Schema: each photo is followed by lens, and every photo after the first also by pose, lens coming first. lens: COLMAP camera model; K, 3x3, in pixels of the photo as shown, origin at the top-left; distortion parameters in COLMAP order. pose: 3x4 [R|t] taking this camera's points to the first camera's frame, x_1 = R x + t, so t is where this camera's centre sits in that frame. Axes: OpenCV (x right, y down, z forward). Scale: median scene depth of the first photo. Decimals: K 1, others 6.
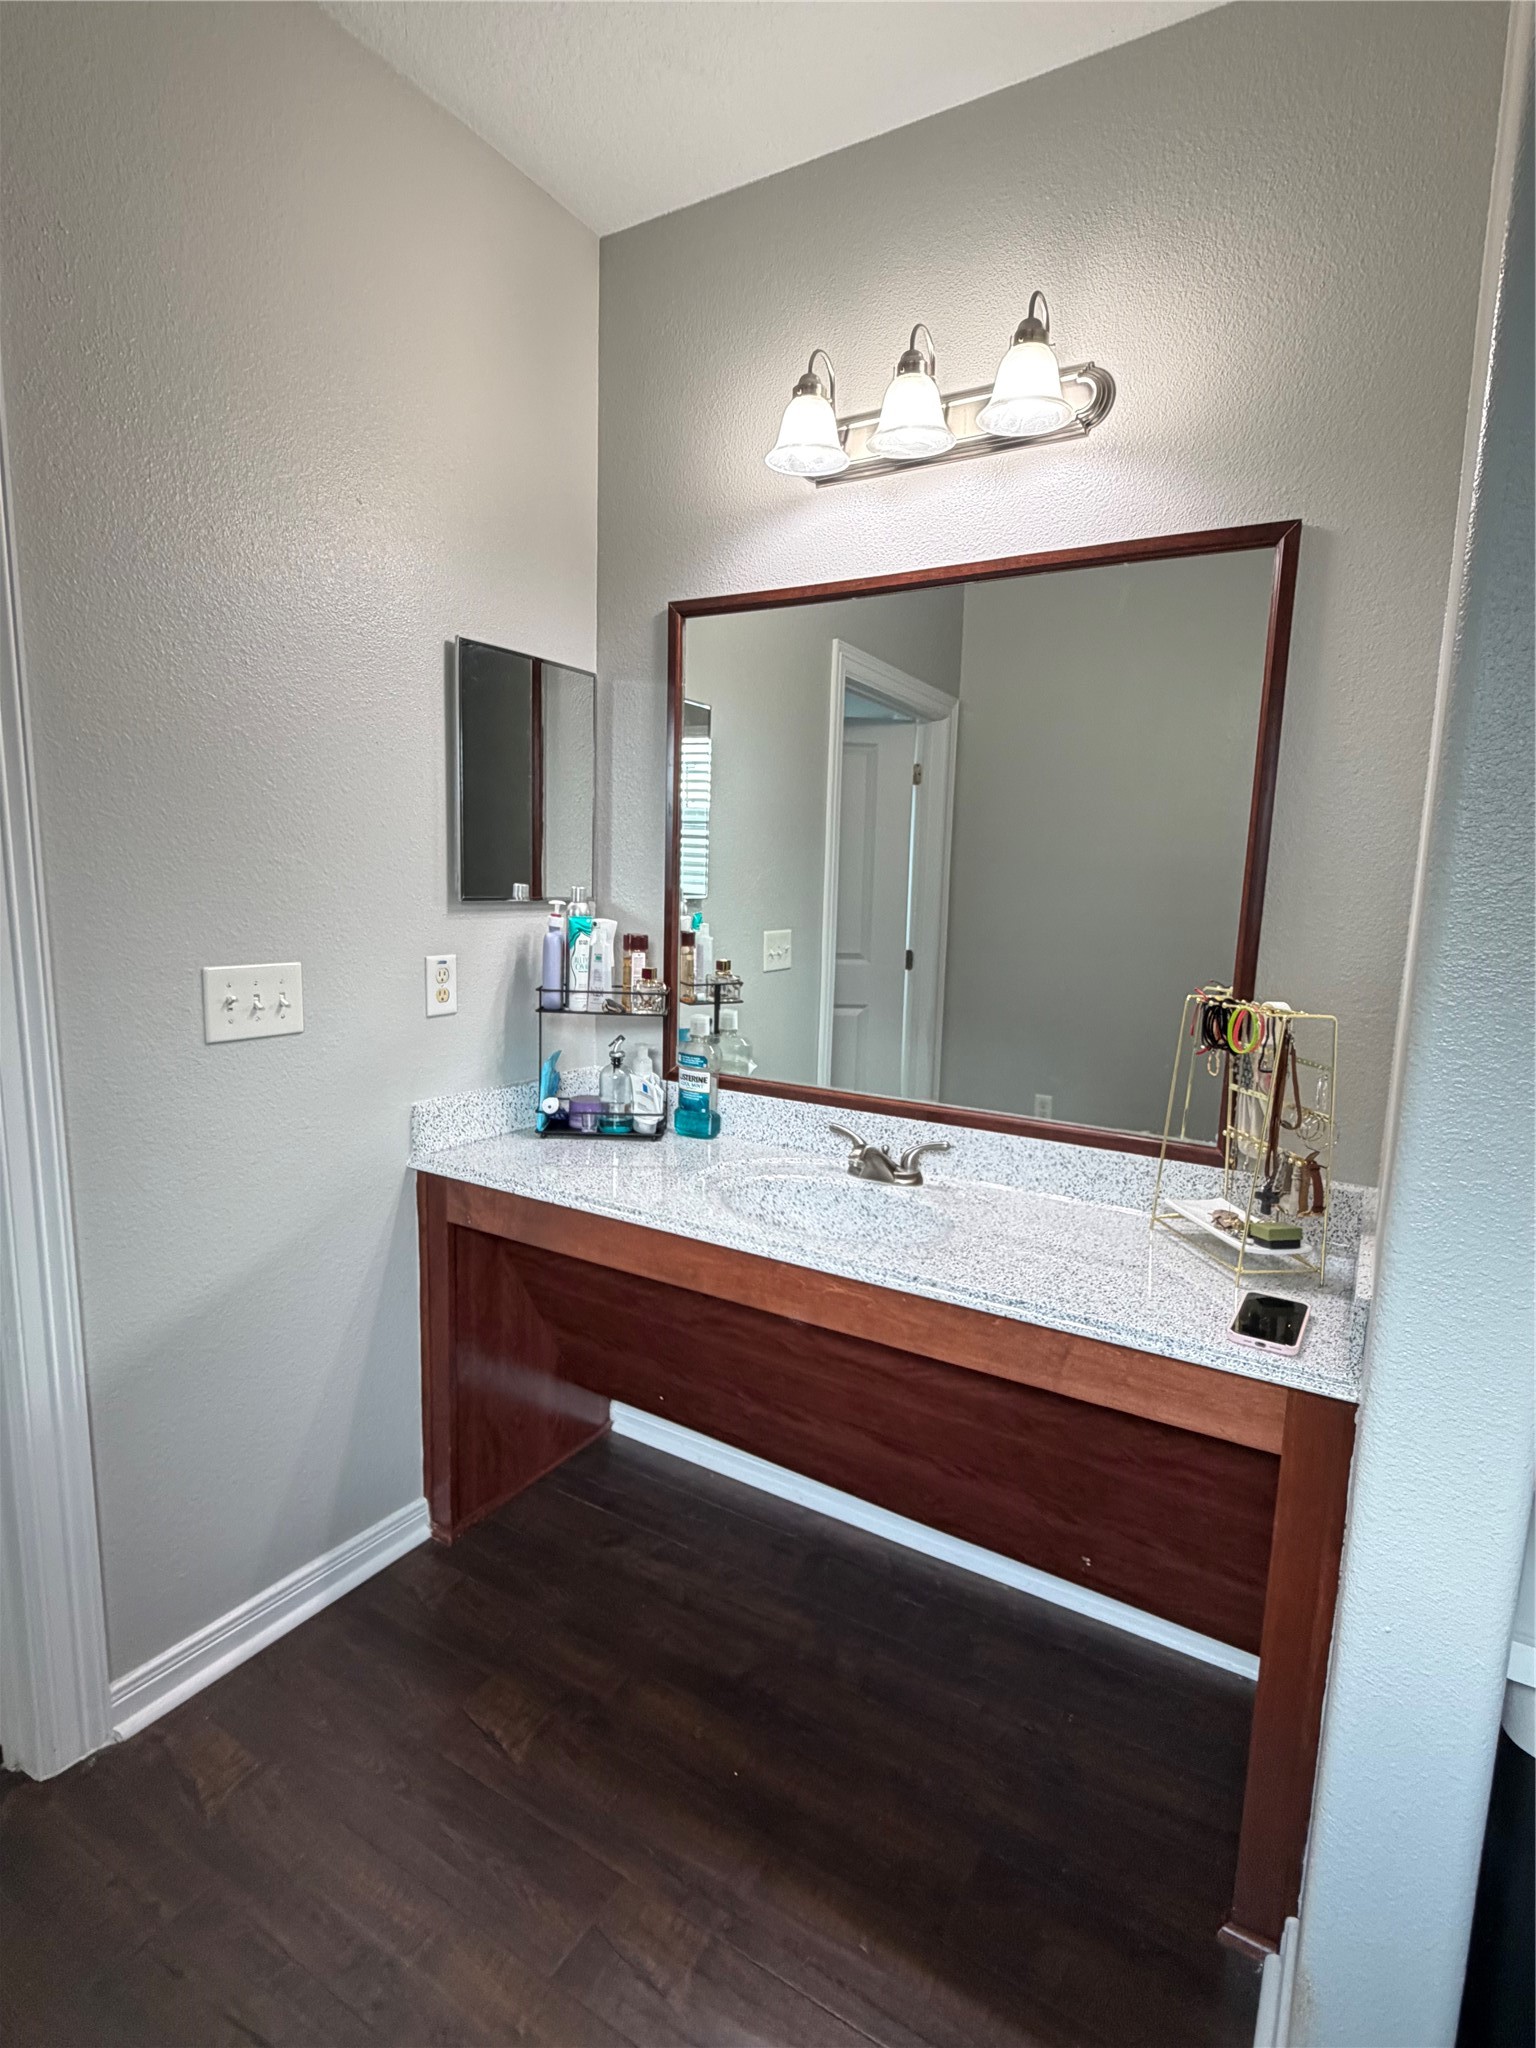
lens RADIAL K [[1017.3, 0, 764.8], [0, 1017.3, 1030.7], [0, 0, 1]] dist [-0.006989, -0.001291]
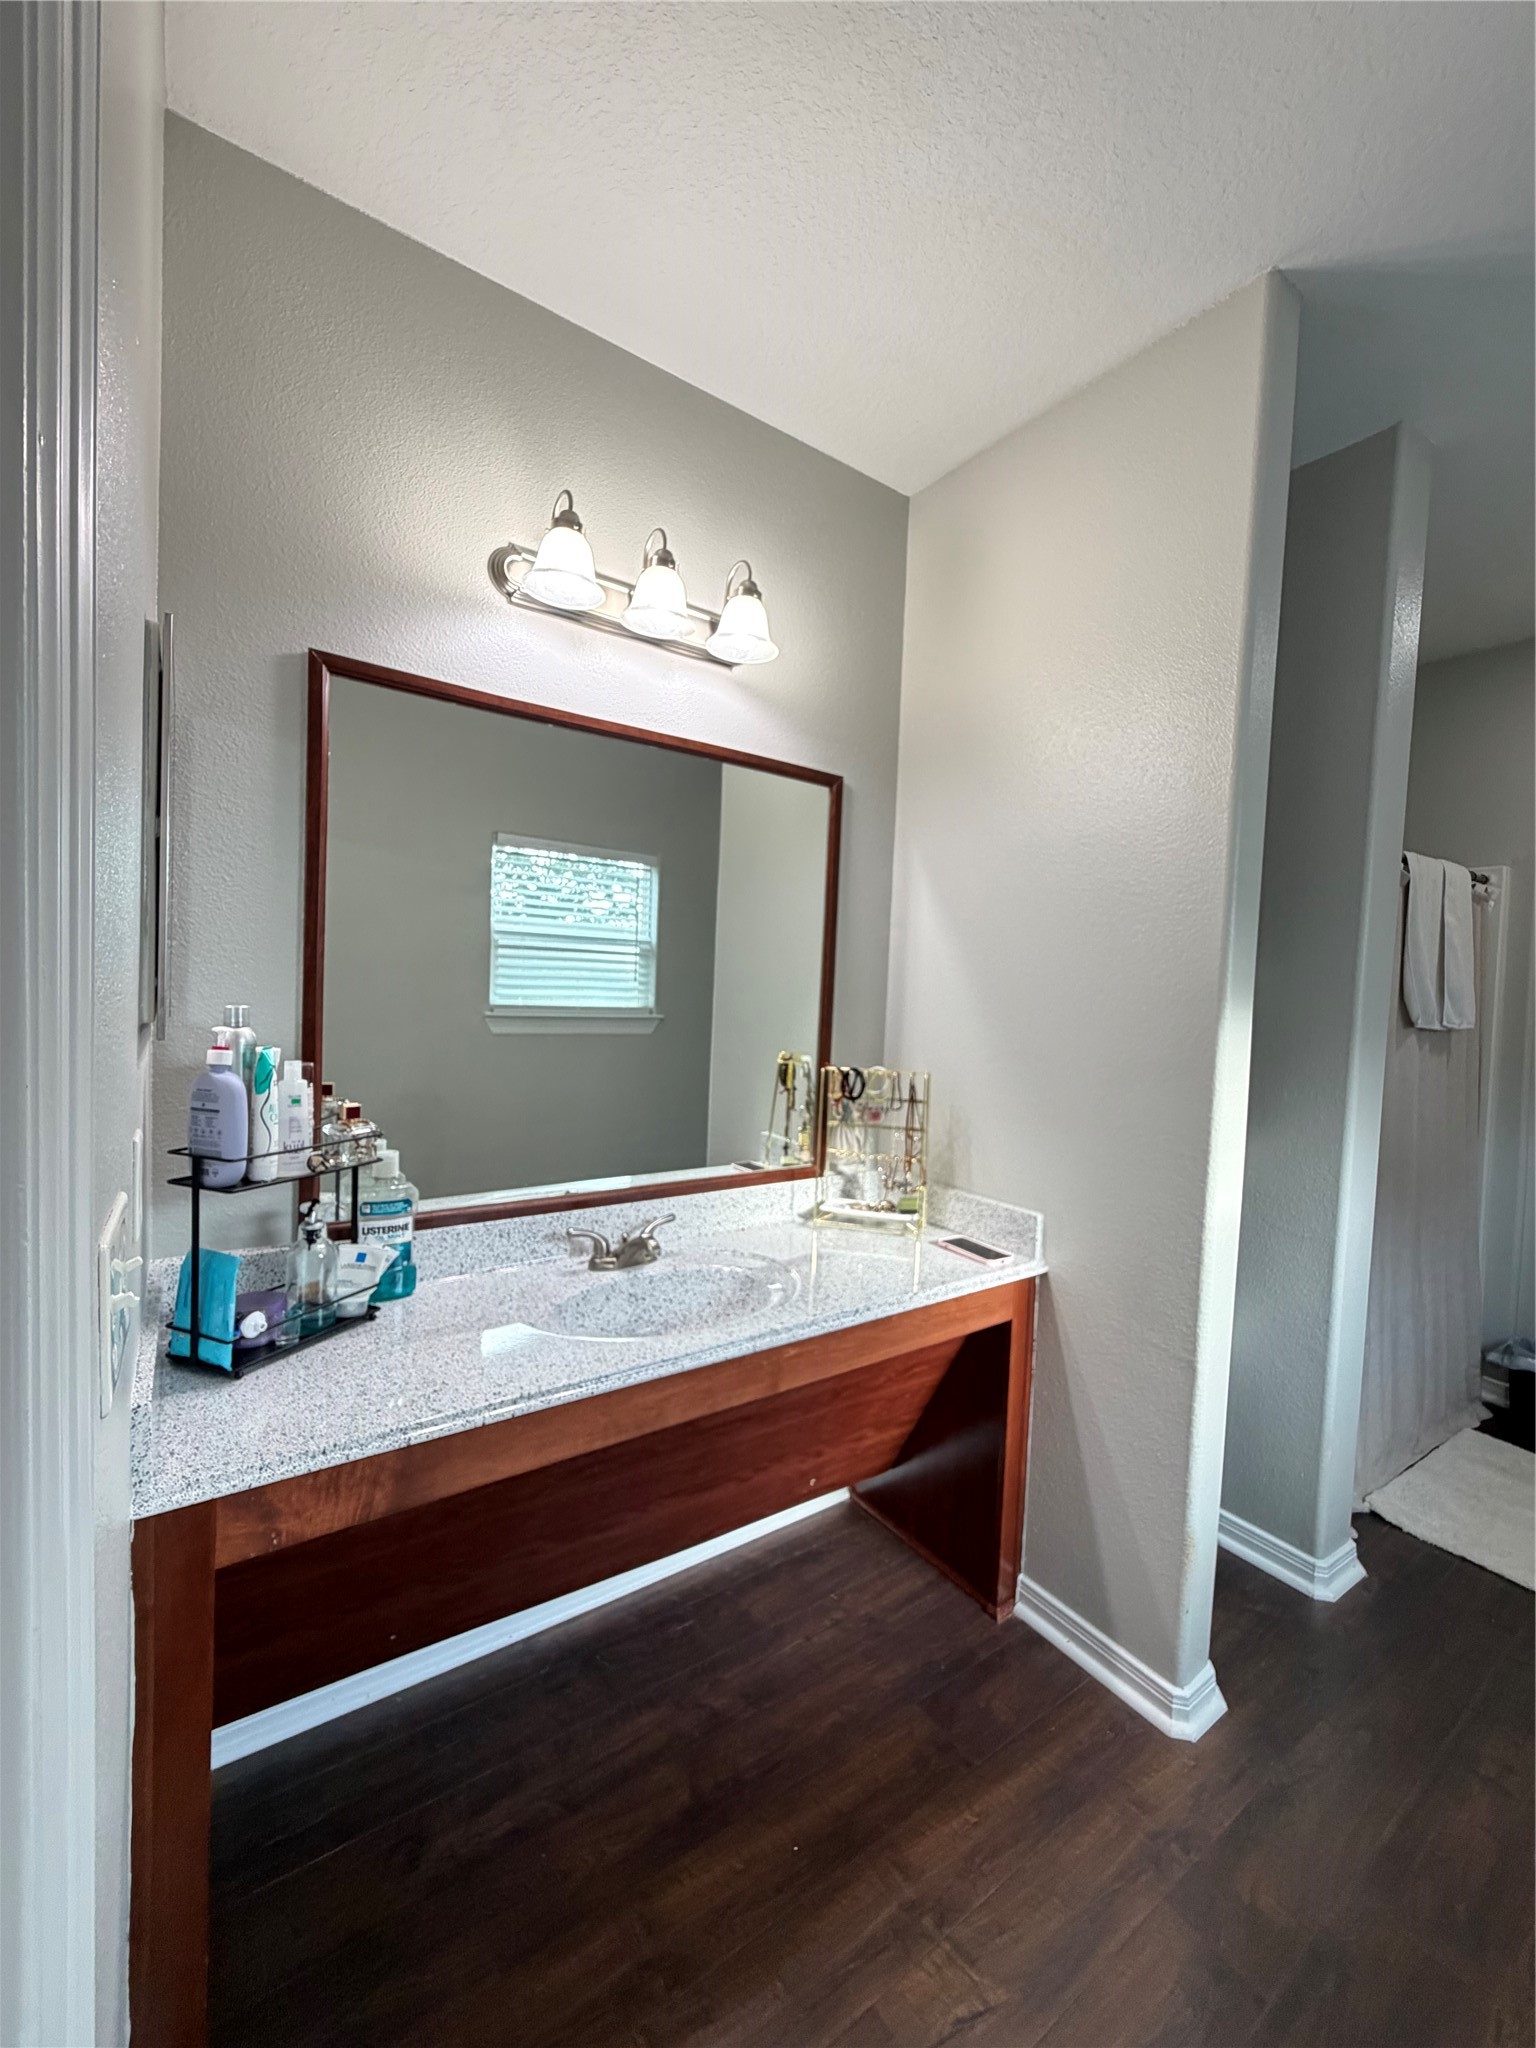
lens RADIAL K [[826.6, 0, 762.8], [0, 826.6, 1027.2], [0, 0, 1]] dist [0.001848, 0.000297]
pose [[0.401445, -0.061218, 0.913835, -0.623954], [0.107116, 0.994055, 0.019536, -0.109894], [-0.909598, 0.090044, 0.405616, 0.484178]]
